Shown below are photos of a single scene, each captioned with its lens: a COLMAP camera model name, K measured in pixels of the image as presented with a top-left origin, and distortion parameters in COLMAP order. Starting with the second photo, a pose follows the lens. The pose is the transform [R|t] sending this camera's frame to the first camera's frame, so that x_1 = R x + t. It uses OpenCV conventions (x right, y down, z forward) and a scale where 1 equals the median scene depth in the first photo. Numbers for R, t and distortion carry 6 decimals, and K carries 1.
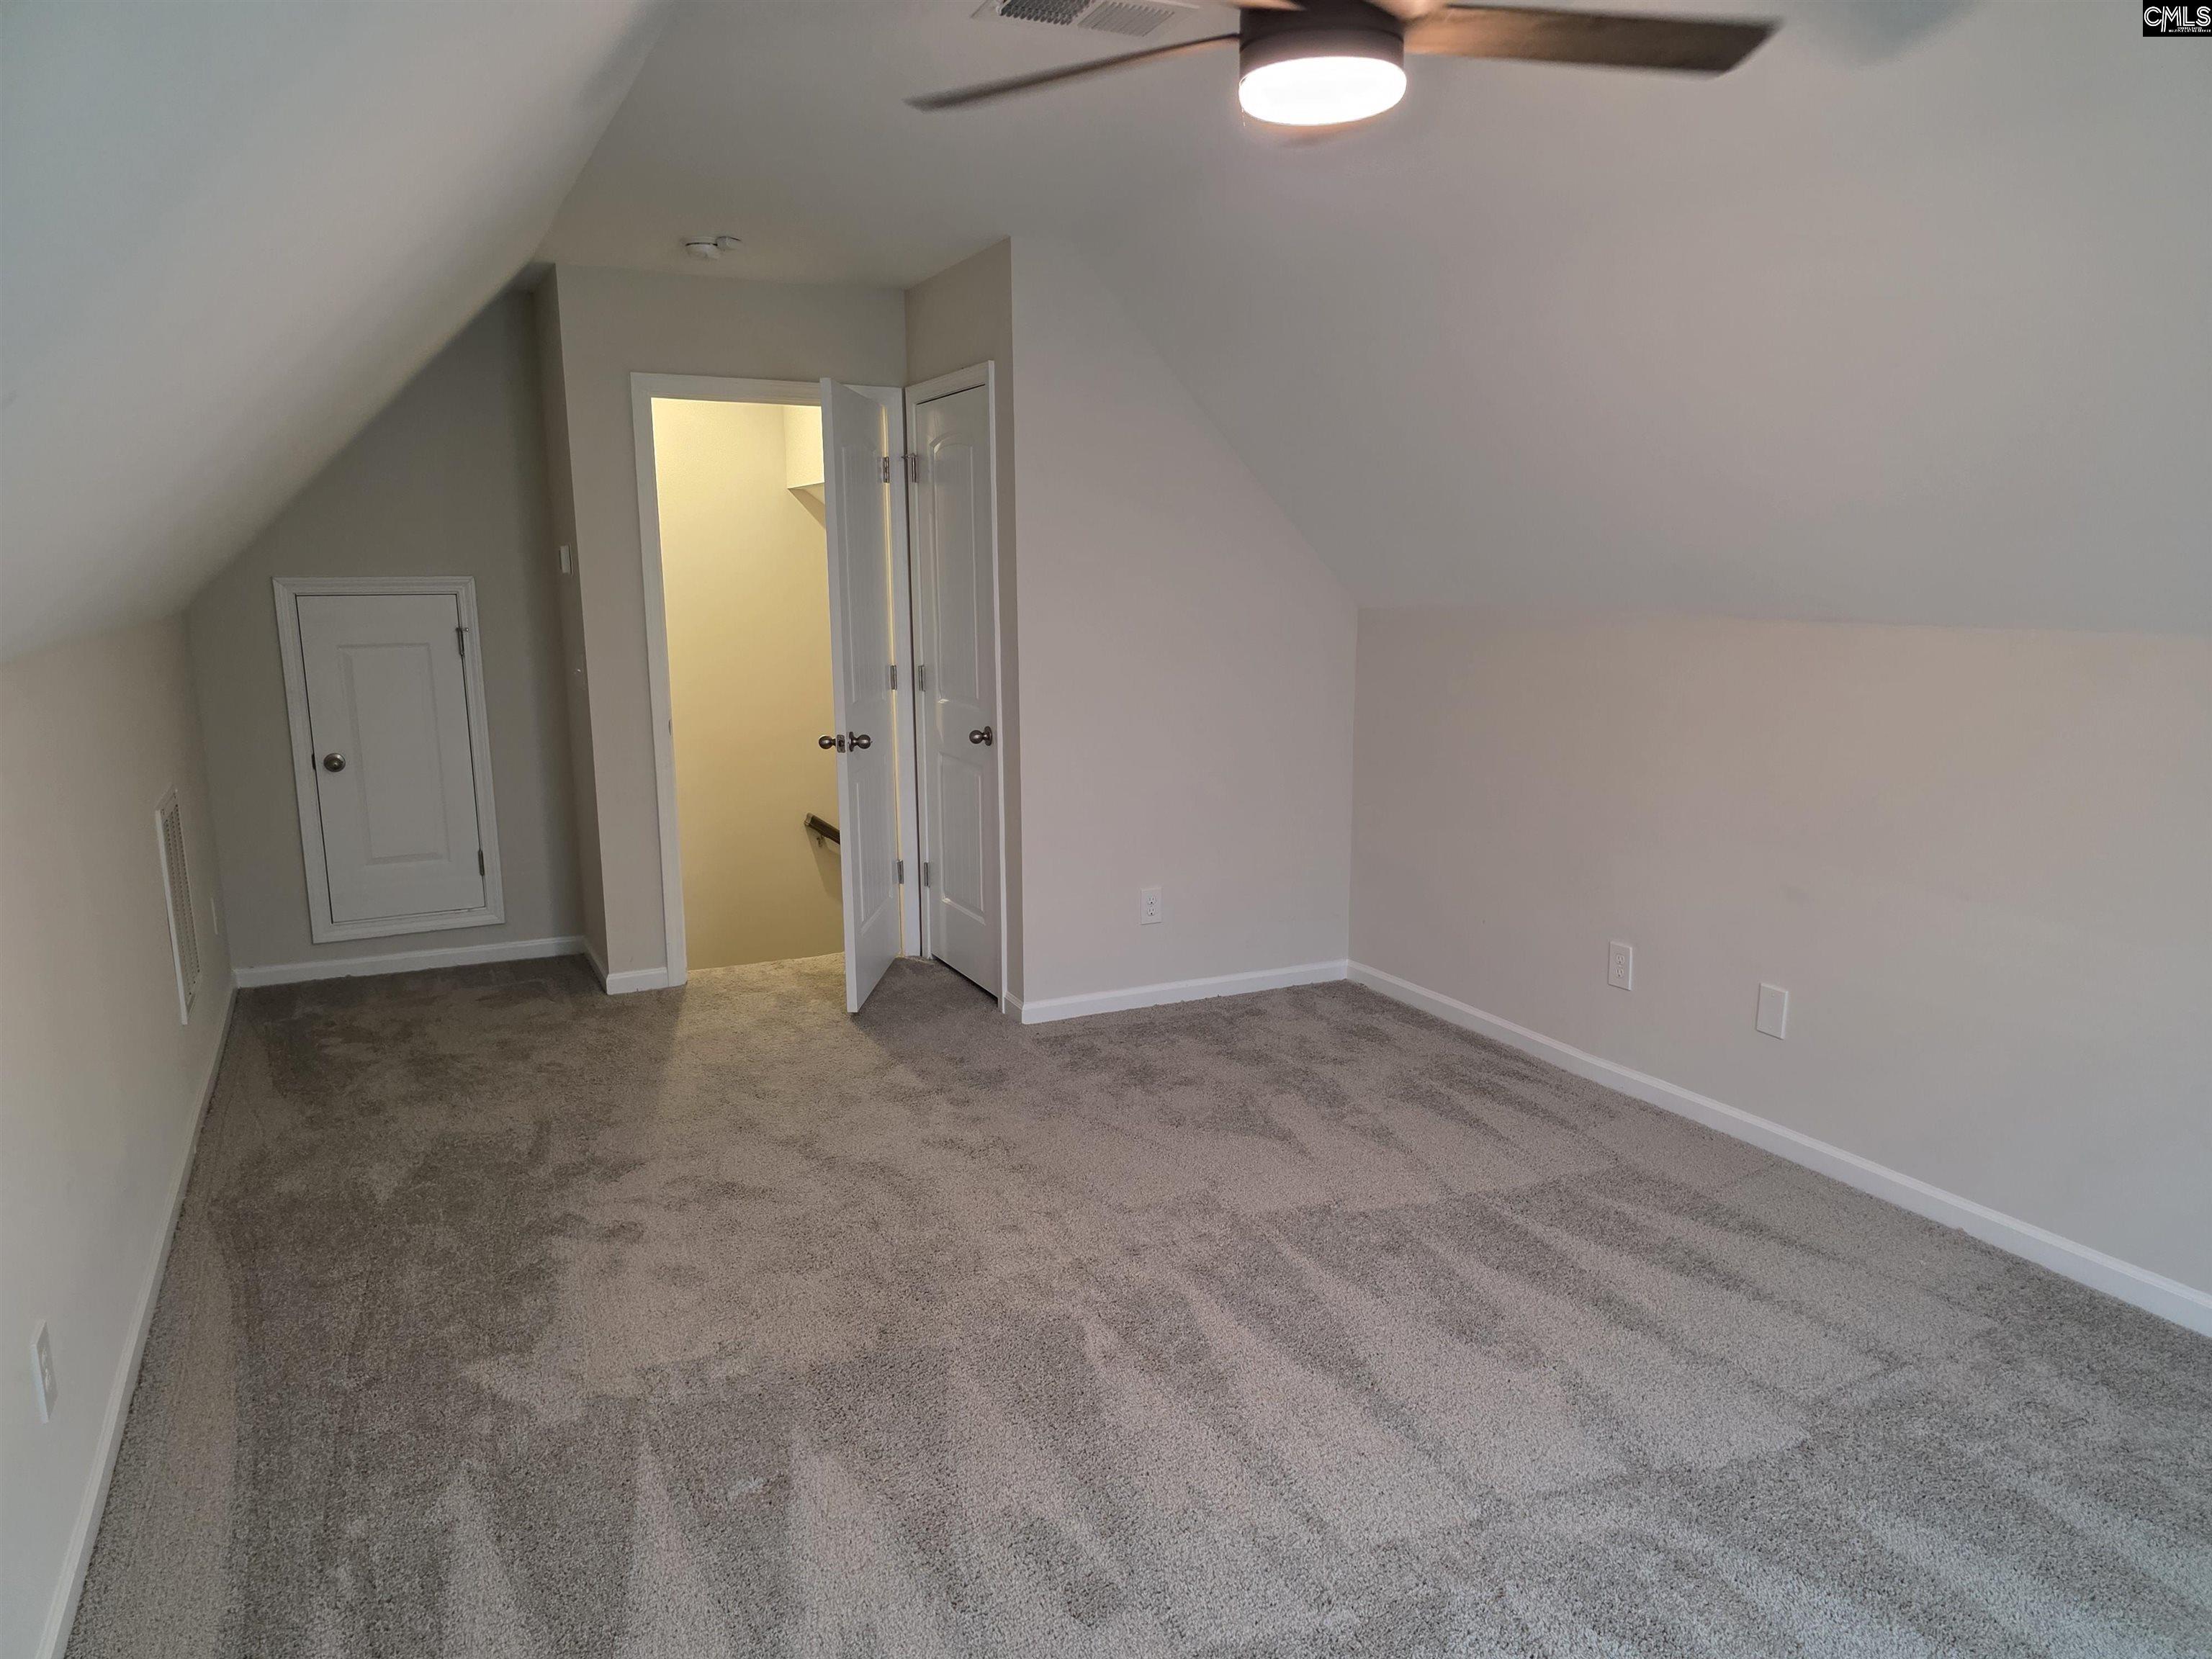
lens RADIAL K [[1429.5, 0, 1116.8], [0, 1429.5, 862.8], [0, 0, 1]] dist [0.004717, -0.030916]
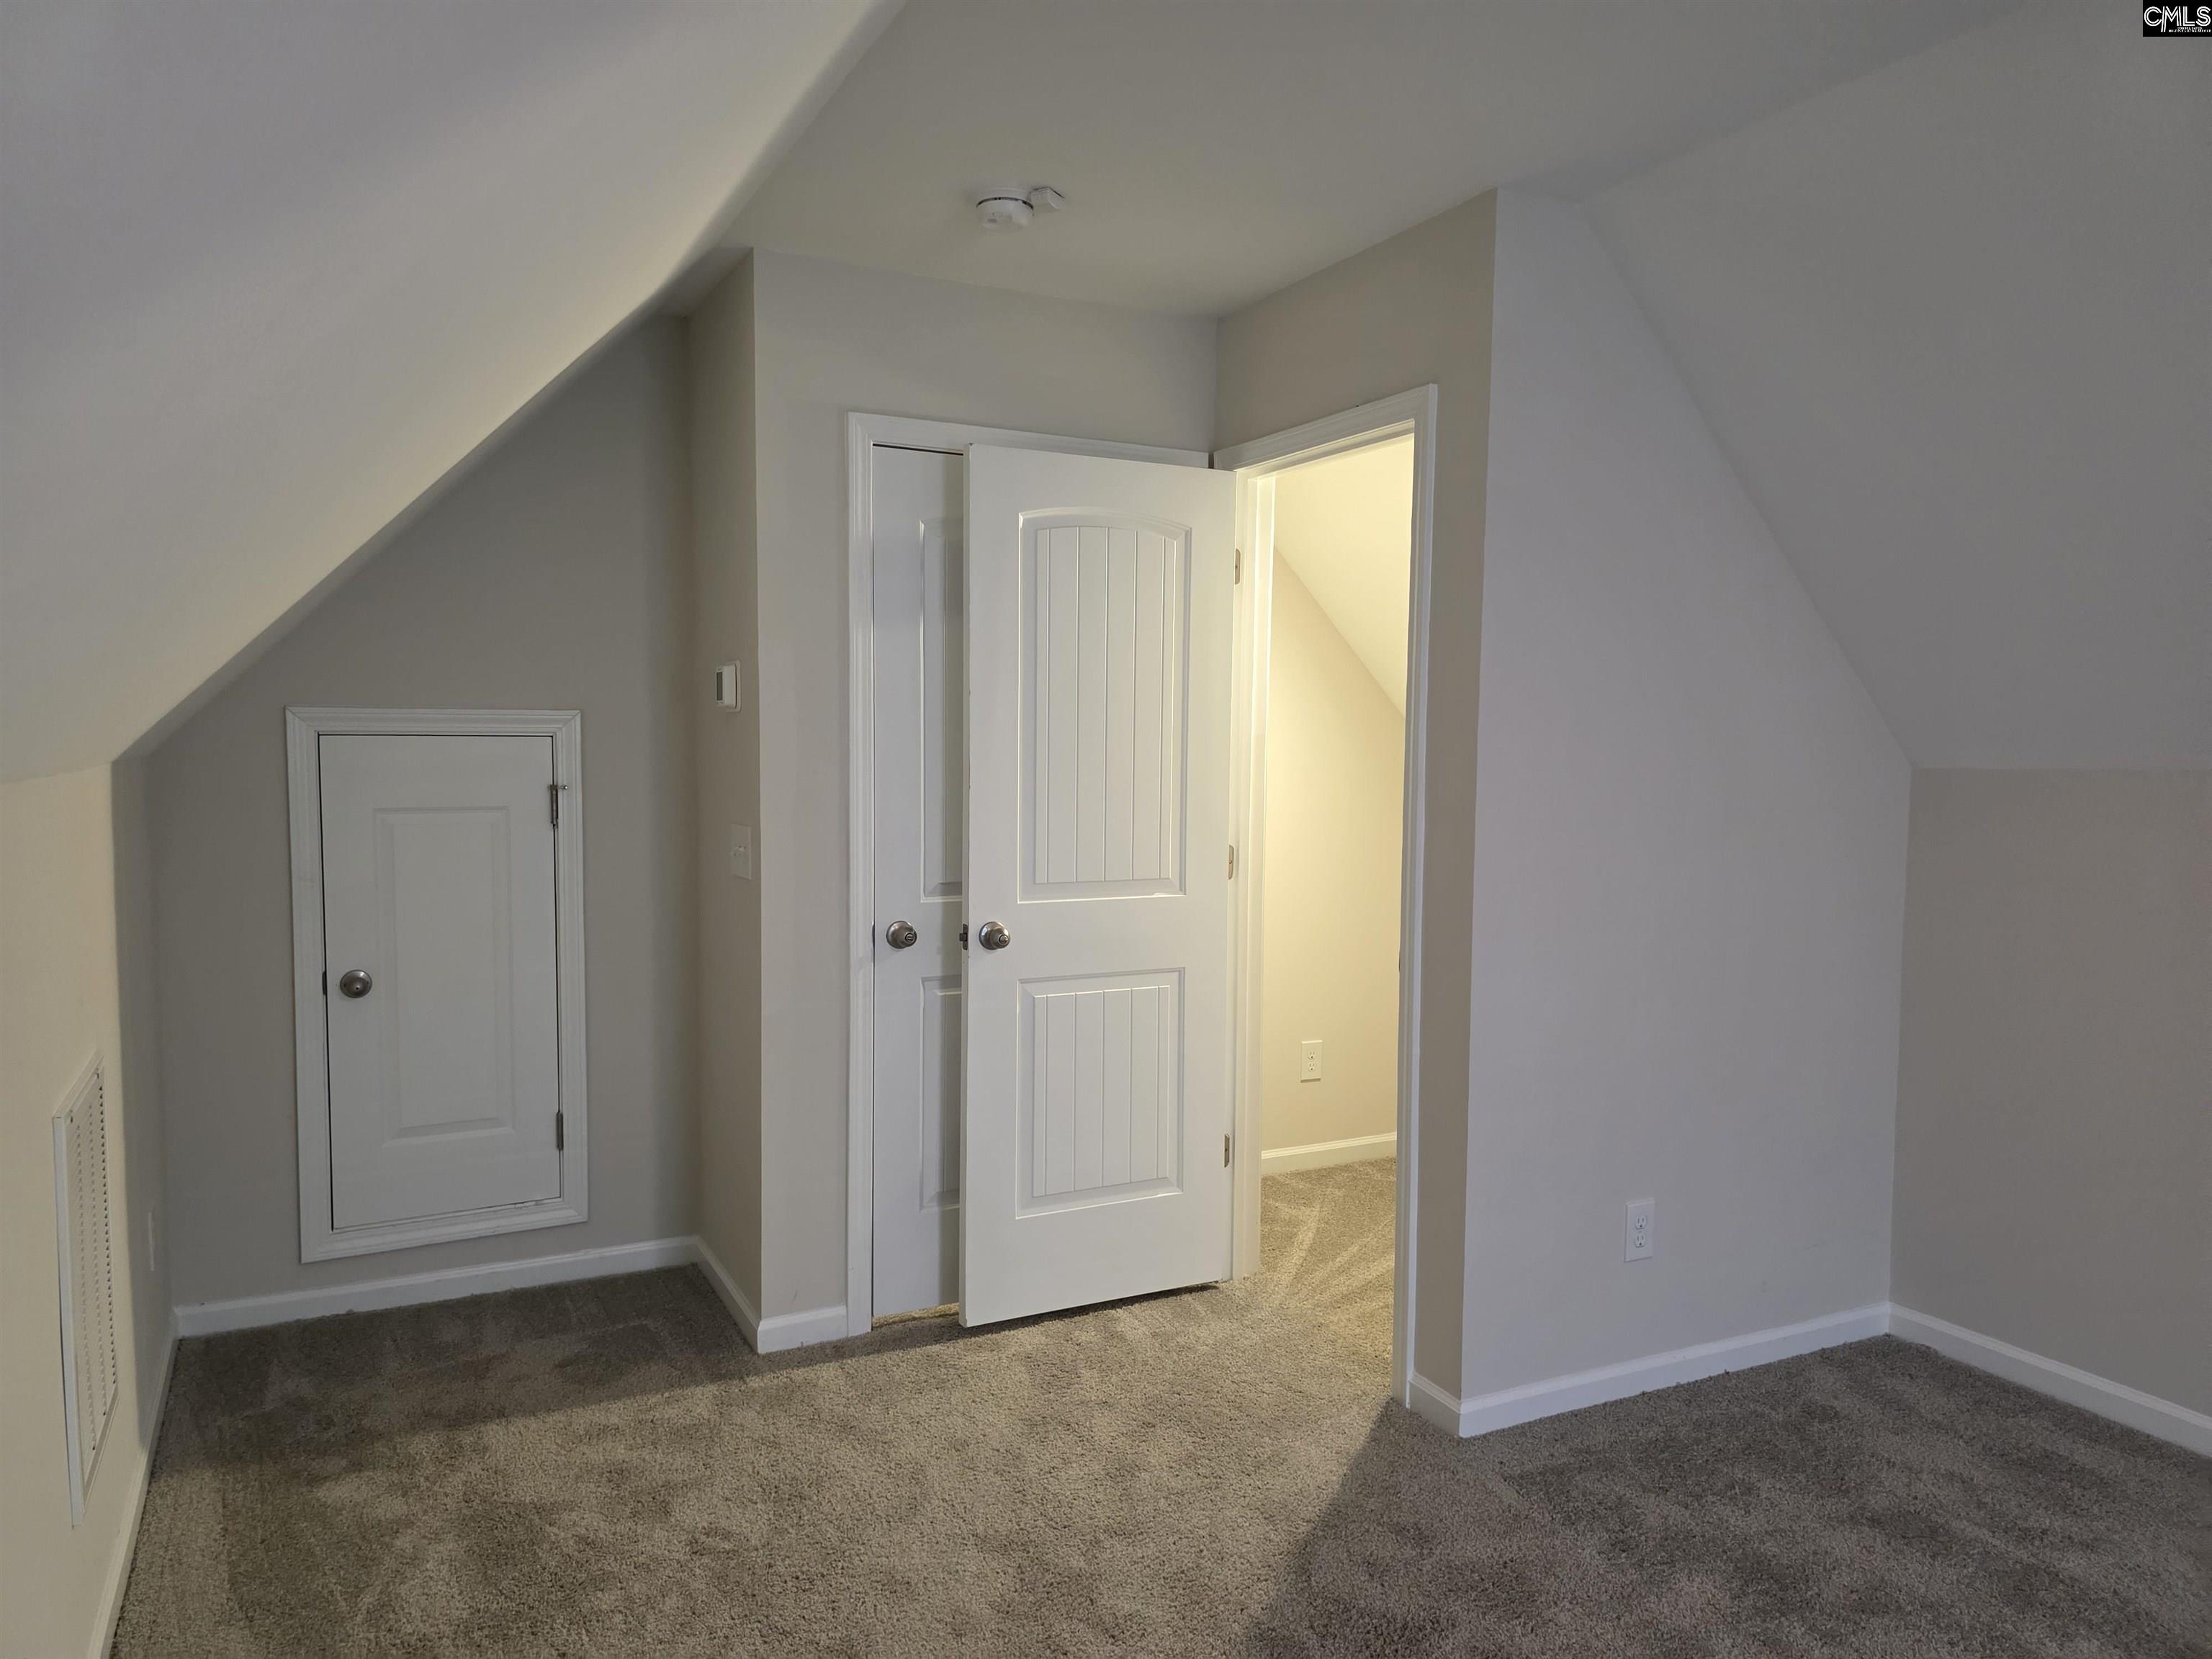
lens RADIAL K [[1502.7, 0, 1097.6], [0, 1502.7, 830.6], [0, 0, 1]] dist [0.028876, -0.036807]
pose [[0.999896, 0.008543, -0.011645, -0.197721], [-0.010021, 0.991003, -0.133467, -0.050873], [0.010400, 0.133570, 0.990985, 0.301310]]
